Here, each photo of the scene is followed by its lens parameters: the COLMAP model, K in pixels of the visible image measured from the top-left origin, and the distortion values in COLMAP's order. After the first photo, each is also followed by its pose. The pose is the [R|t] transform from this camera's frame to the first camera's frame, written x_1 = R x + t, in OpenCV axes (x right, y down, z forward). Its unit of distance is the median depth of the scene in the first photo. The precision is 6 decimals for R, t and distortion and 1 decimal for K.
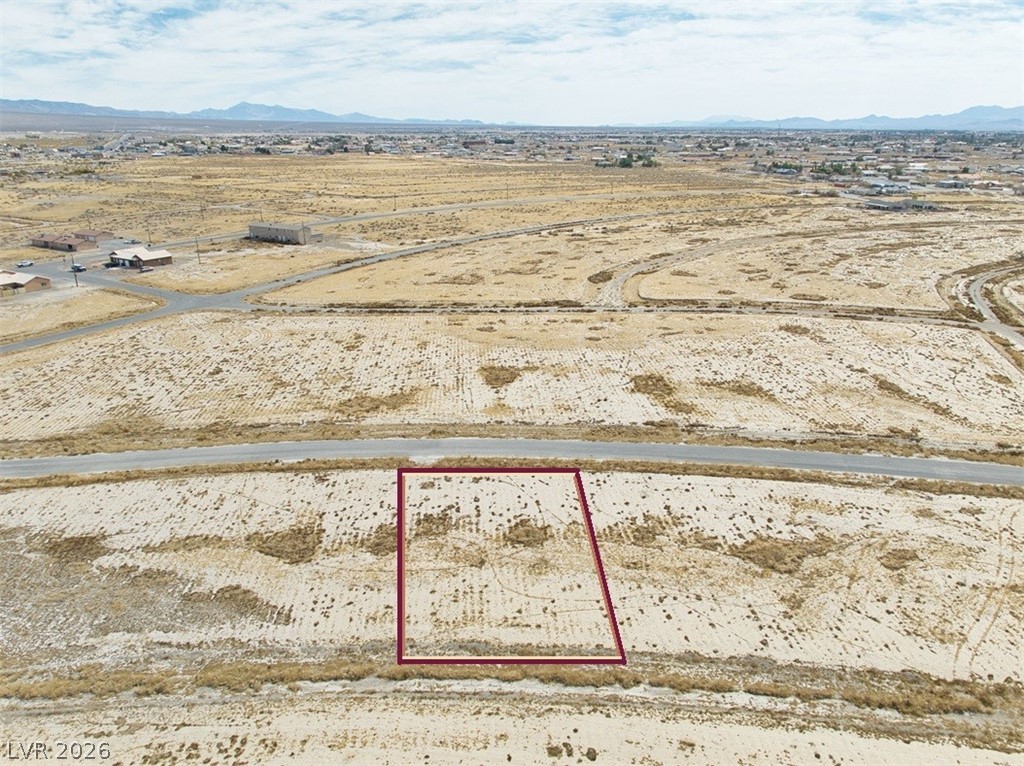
lens RADIAL K [[726.7, 0, 513.6], [0, 726.7, 387.7], [0, 0, 1]] dist [0.022851, -0.047995]
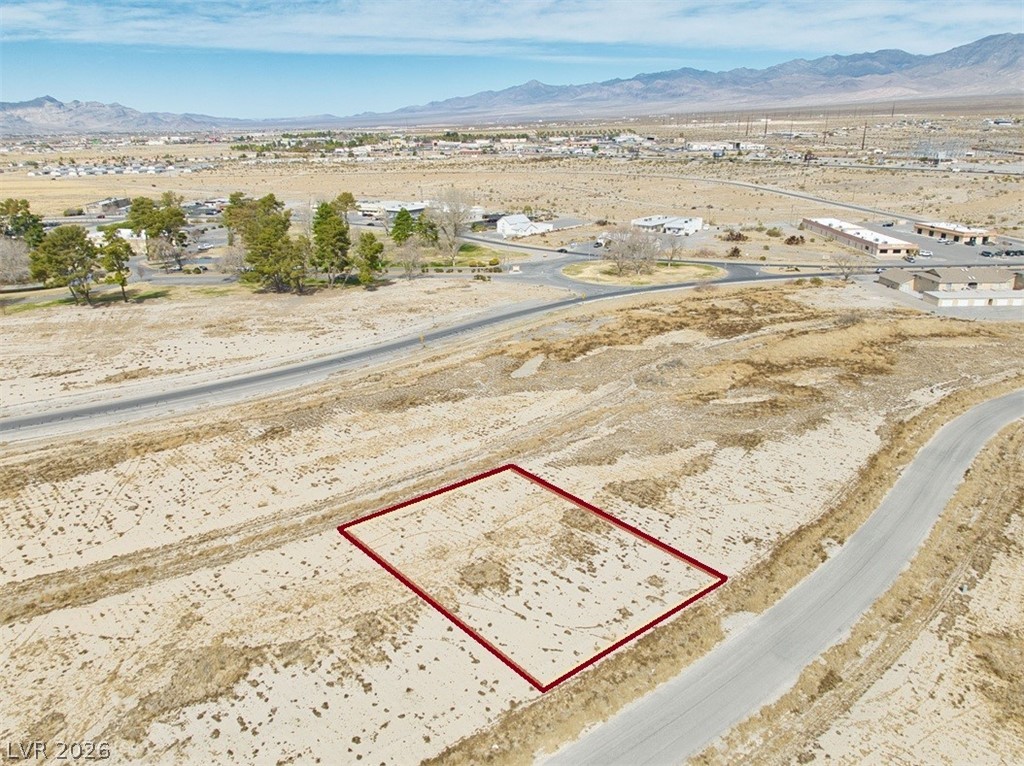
lens RADIAL K [[726.7, 0, 514.8], [0, 726.7, 389.2], [0, 0, 1]] dist [0.022851, -0.047995]
pose [[-0.764073, 0.228365, -0.603359, 0.457654], [-0.209937, 0.796331, 0.567259, -0.479191], [0.610016, 0.560095, -0.560513, 1.320234]]
